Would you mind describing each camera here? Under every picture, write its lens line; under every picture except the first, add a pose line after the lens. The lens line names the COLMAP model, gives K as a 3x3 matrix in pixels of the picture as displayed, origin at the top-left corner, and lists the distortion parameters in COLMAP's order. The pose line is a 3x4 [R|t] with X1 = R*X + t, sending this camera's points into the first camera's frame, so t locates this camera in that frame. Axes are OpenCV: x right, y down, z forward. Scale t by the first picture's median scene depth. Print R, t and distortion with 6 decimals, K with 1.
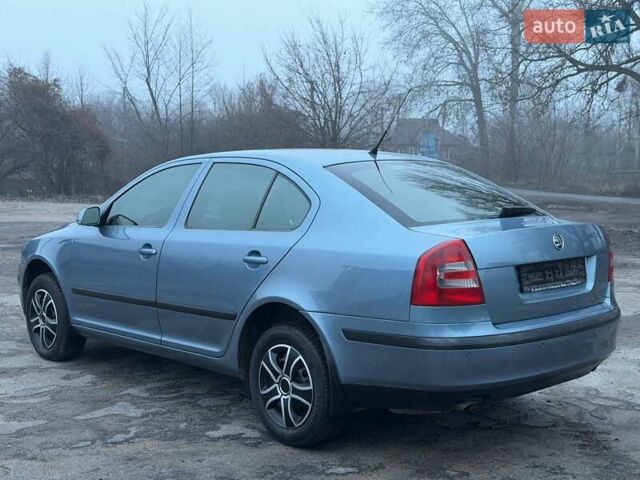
lens RADIAL K [[910.7, 0, 320.0], [0, 910.7, 240.0], [0, 0, 1]] dist [0.138300, 0.038731]
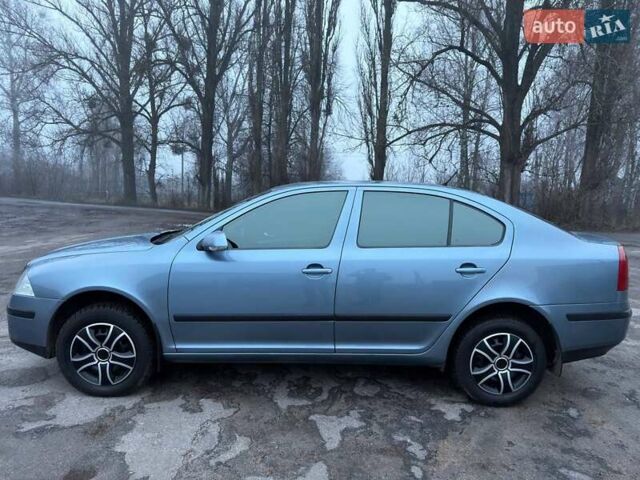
lens RADIAL K [[456.7, 0, 321.1], [0, 456.7, 242.2], [0, 0, 1]] dist [0.058313, -0.079804]
pose [[0.660818, -0.063343, 0.747869, -0.638864], [0.036897, 0.997969, 0.051924, -0.054477], [-0.749639, -0.006718, 0.661813, 0.695671]]
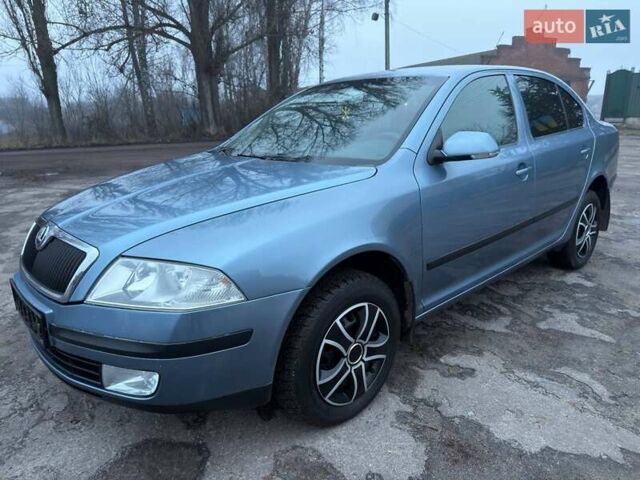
lens RADIAL K [[456.7, 0, 321.1], [0, 456.7, 242.2], [0, 0, 1]] dist [0.058313, -0.079804]
pose [[-0.017315, -0.276658, 0.960812, -0.714887], [0.111122, 0.954471, 0.276835, -0.078504], [-0.993656, 0.111561, 0.014216, 1.315861]]
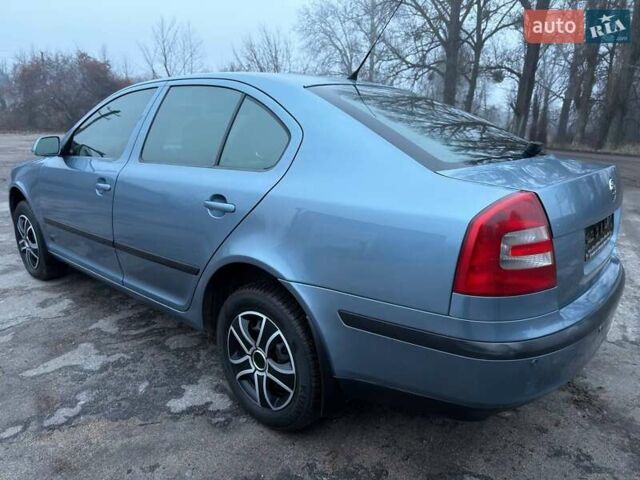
lens RADIAL K [[456.7, 0, 321.1], [0, 456.7, 242.2], [0, 0, 1]] dist [0.058313, -0.079804]
pose [[0.992836, -0.010316, 0.119041, -0.028542], [-0.011044, 0.984080, 0.177384, -0.018510], [-0.118976, -0.177428, 0.976916, 0.557621]]
